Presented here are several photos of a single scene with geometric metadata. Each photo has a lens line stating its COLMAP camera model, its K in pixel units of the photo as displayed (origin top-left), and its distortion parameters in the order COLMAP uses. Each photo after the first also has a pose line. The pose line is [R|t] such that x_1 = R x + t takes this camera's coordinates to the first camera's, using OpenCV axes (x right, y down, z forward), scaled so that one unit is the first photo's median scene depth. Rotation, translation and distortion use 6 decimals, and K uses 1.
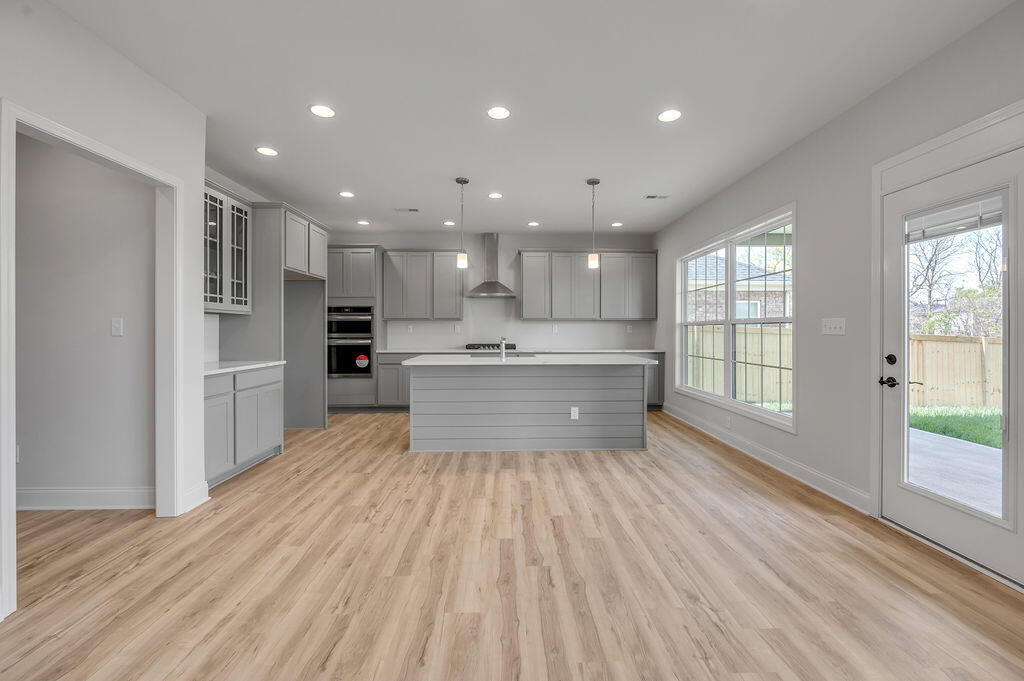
lens RADIAL K [[423.0, 0, 513.8], [0, 423.0, 330.6], [0, 0, 1]] dist [-0.001341, -0.000002]
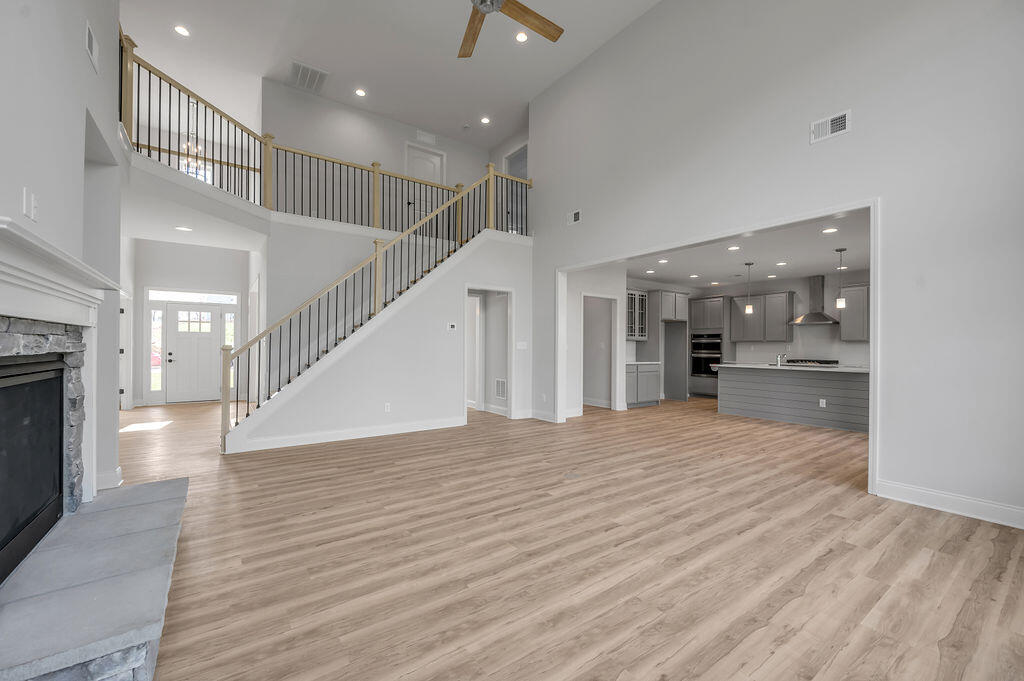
lens RADIAL K [[418.3, 0, 510.2], [0, 418.3, 345.2], [0, 0, 1]] dist [-0.002591, 0.000092]
pose [[0.560772, 0.002118, -0.827967, 0.752895], [-0.011906, 0.999914, -0.005505, 0.005579], [0.827884, 0.012945, 0.560749, -0.785313]]
